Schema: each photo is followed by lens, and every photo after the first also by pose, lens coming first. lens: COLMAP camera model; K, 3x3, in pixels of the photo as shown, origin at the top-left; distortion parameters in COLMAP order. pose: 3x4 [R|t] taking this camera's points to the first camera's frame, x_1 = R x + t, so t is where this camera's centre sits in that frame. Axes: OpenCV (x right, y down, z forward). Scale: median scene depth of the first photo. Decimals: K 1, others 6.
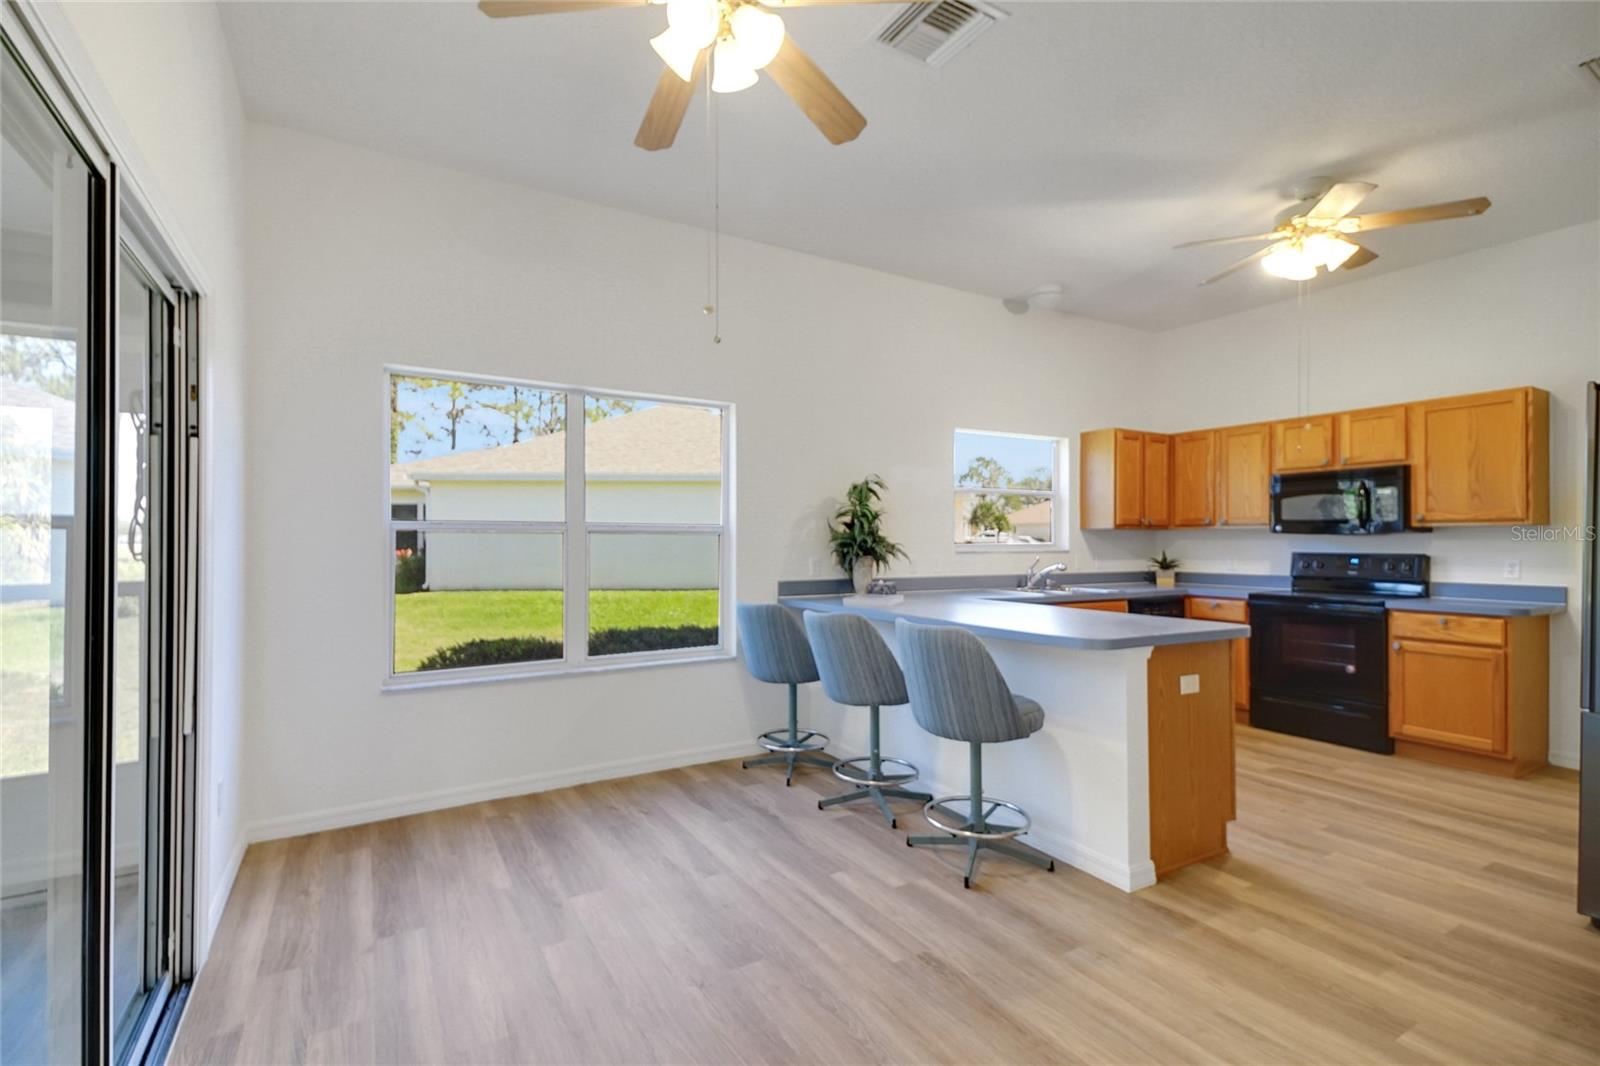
lens RADIAL K [[742.6, 0, 774.9], [0, 742.6, 536.3], [0, 0, 1]] dist [0.060171, -0.029890]
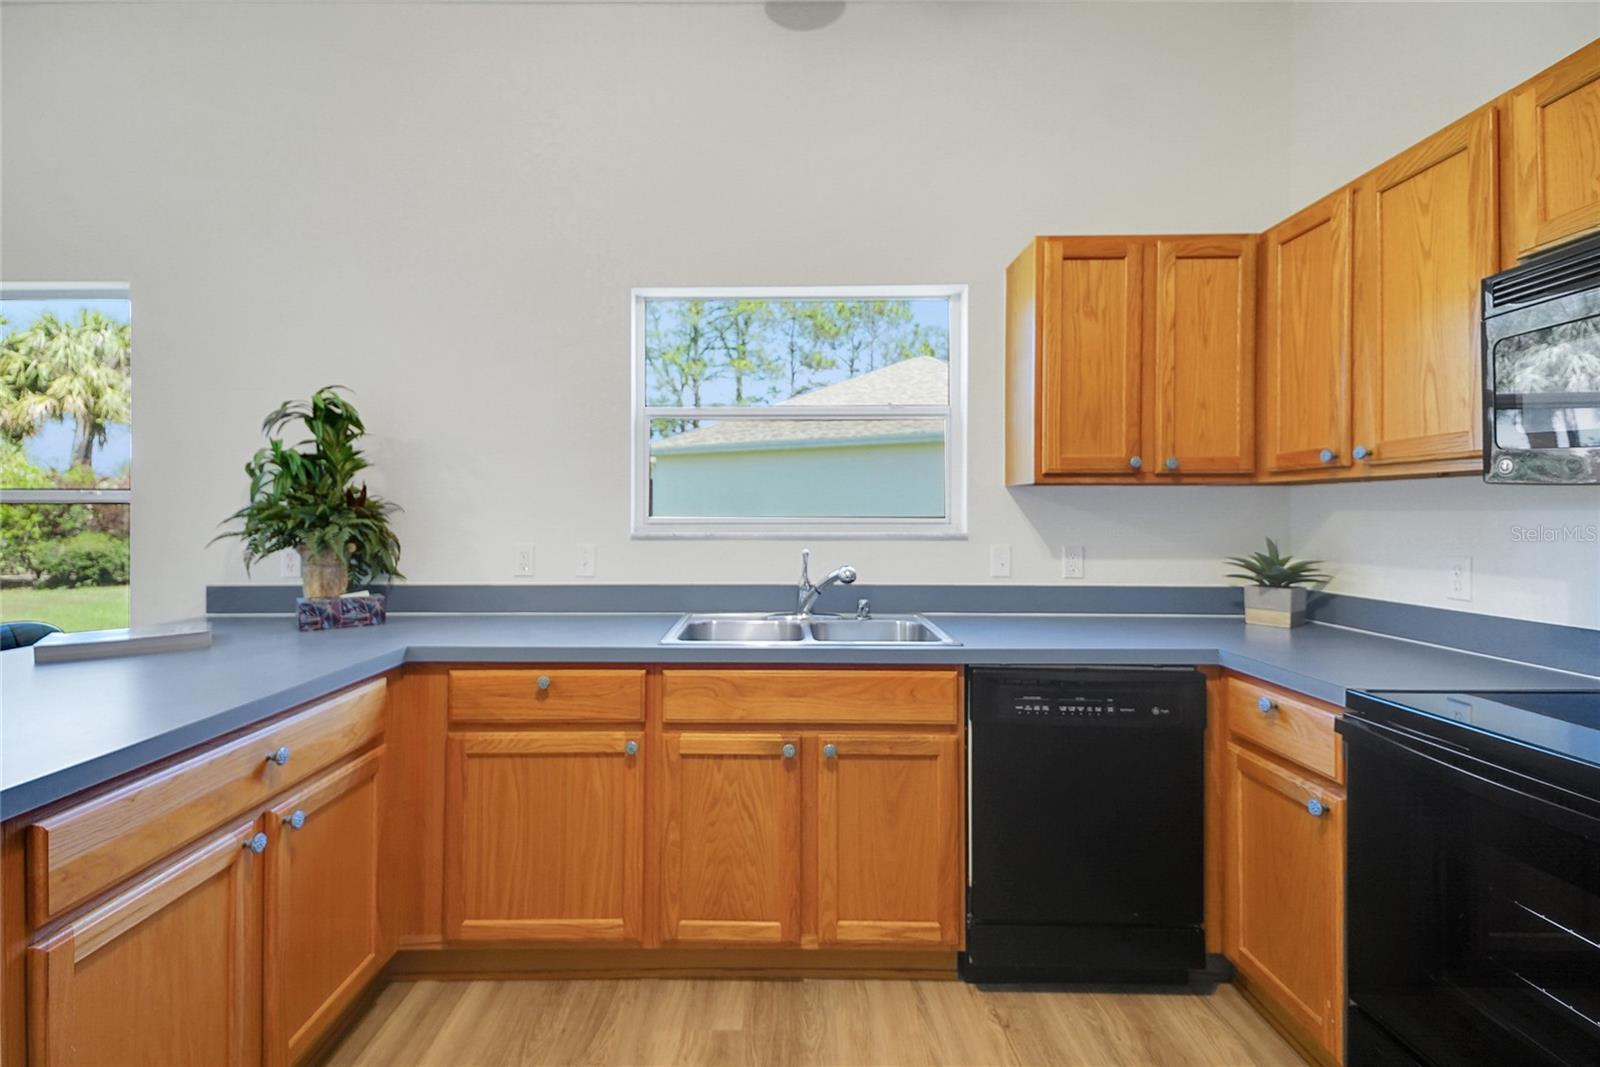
lens RADIAL K [[725.4, 0, 775.9], [0, 725.4, 513.4], [0, 0, 1]] dist [0.054723, -0.027476]
pose [[0.861119, -0.001468, -0.508402, 0.680248], [0.003110, 0.999992, 0.002379, 0.006271], [0.508394, -0.003630, 0.861117, 0.746907]]
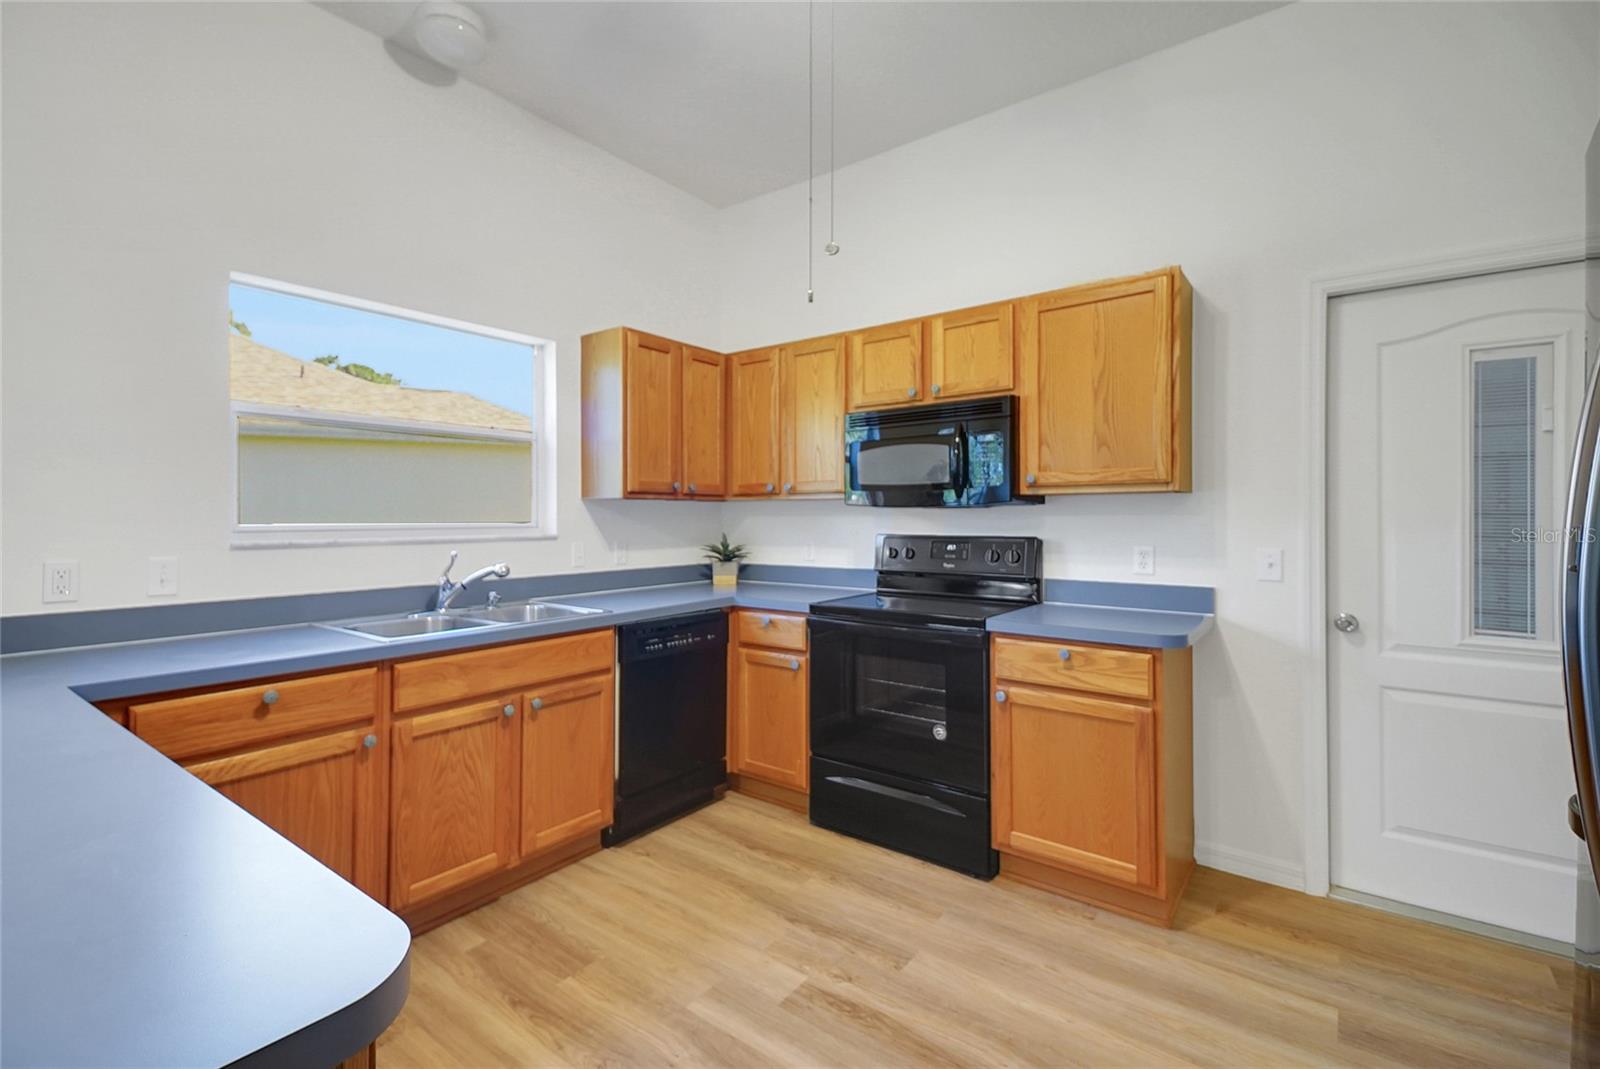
lens RADIAL K [[712.5, 0, 780.0], [0, 712.5, 516.3], [0, 0, 1]] dist [0.055216, -0.025826]
pose [[0.928925, -0.003090, 0.370255, 0.457916], [0.001335, 0.999987, 0.004994, 0.002157], [-0.370266, -0.004145, 0.928917, 0.556430]]
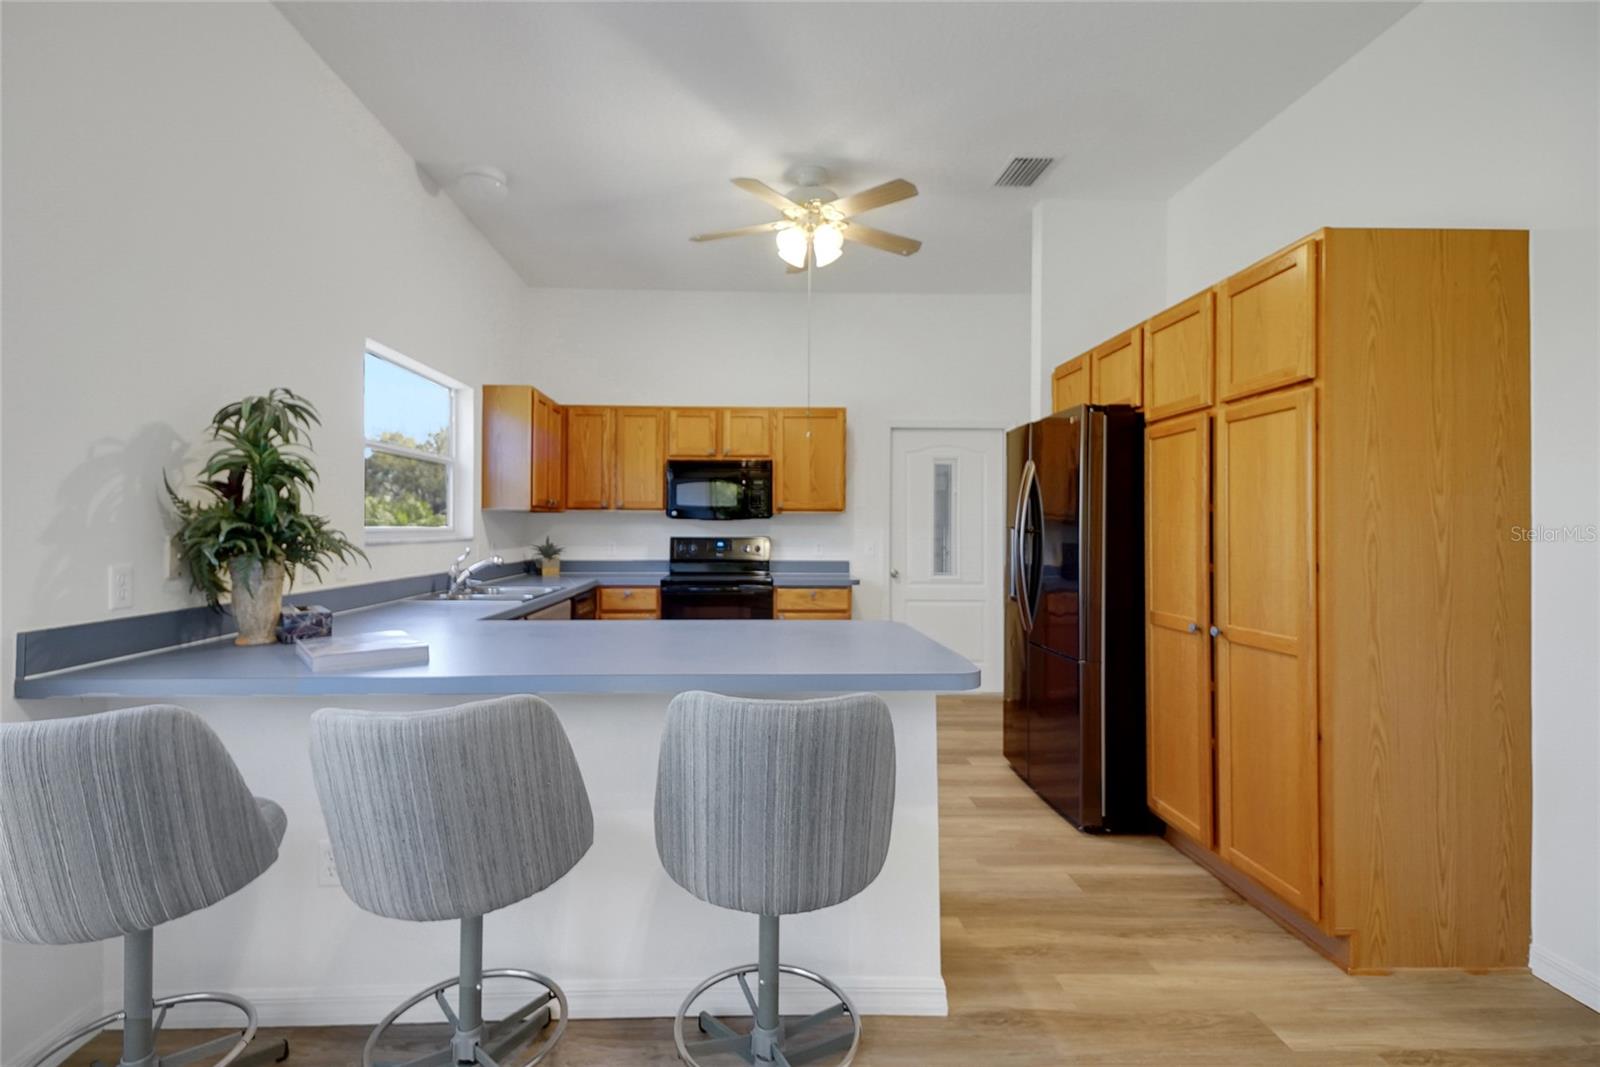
lens RADIAL K [[725.4, 0, 775.9], [0, 725.4, 513.4], [0, 0, 1]] dist [0.054723, -0.027476]
pose [[0.475606, 0.018213, 0.879470, -0.145126], [-0.008827, 0.999834, -0.015932, 0.004704], [-0.879614, -0.000186, 0.475687, 0.501070]]
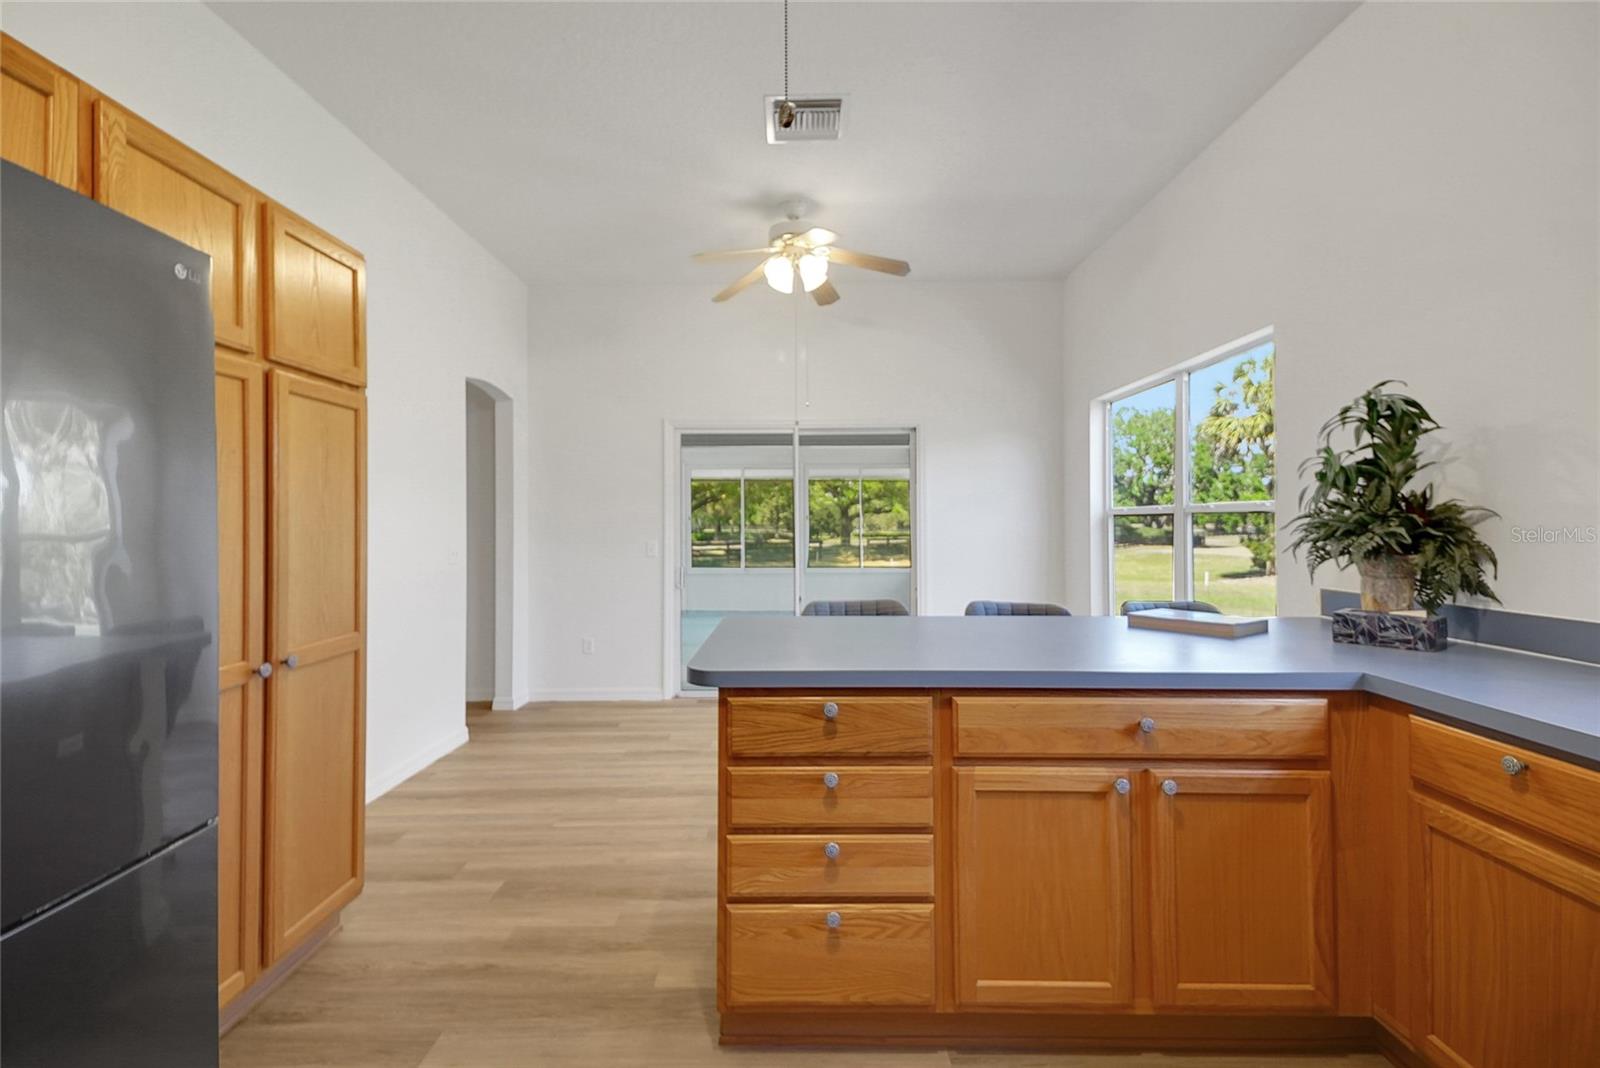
lens RADIAL K [[709.8, 0, 793.4], [0, 709.8, 514.7], [0, 0, 1]] dist [0.052739, -0.024735]
pose [[-0.500367, -0.010169, -0.865754, 0.748576], [0.008214, 0.999830, -0.016491, 0.007000], [0.865775, -0.015363, -0.500198, 0.946116]]
